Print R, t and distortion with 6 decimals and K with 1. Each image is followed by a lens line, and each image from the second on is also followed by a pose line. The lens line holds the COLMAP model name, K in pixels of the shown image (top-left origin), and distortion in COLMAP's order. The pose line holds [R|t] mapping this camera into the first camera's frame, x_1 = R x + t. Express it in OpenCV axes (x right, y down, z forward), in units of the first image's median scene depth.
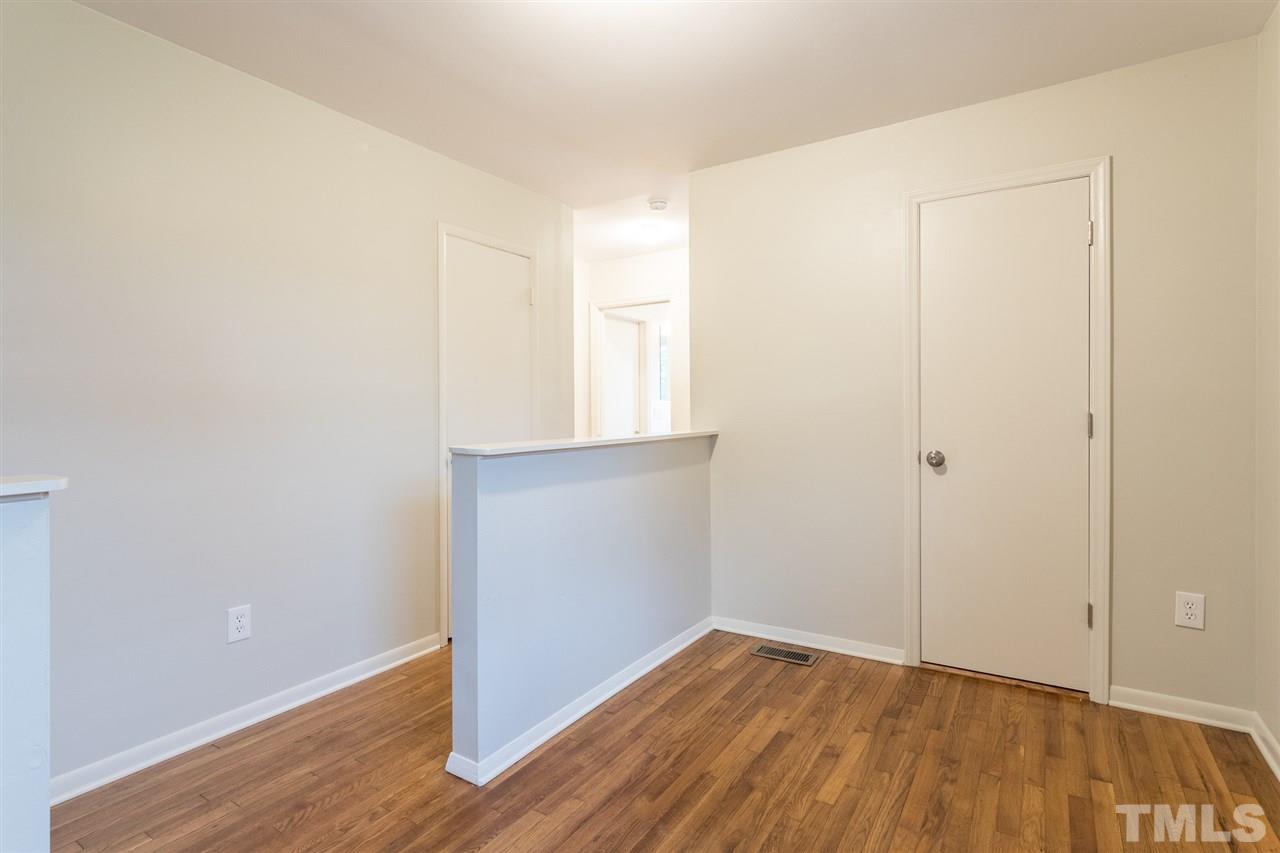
lens RADIAL K [[614.9, 0, 629.1], [0, 614.9, 419.4], [0, 0, 1]] dist [-0.004148, 0.002516]
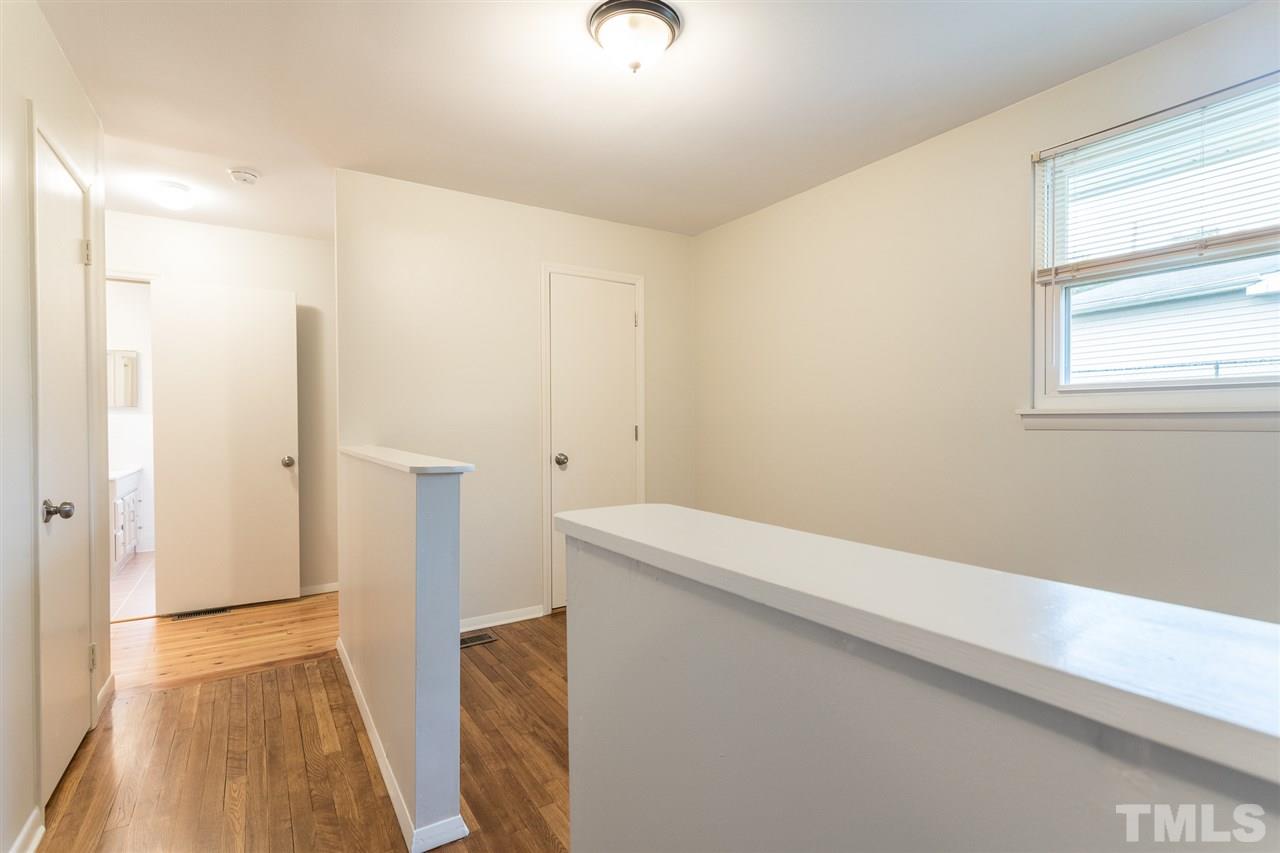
lens RADIAL K [[614.9, 0, 626.4], [0, 614.9, 426.8], [0, 0, 1]] dist [-0.004148, 0.002516]
pose [[0.409672, -0.000371, 0.912233, -0.753063], [0.009342, 0.999949, -0.003789, -0.002897], [-0.912185, 0.010075, 0.409655, 0.312098]]
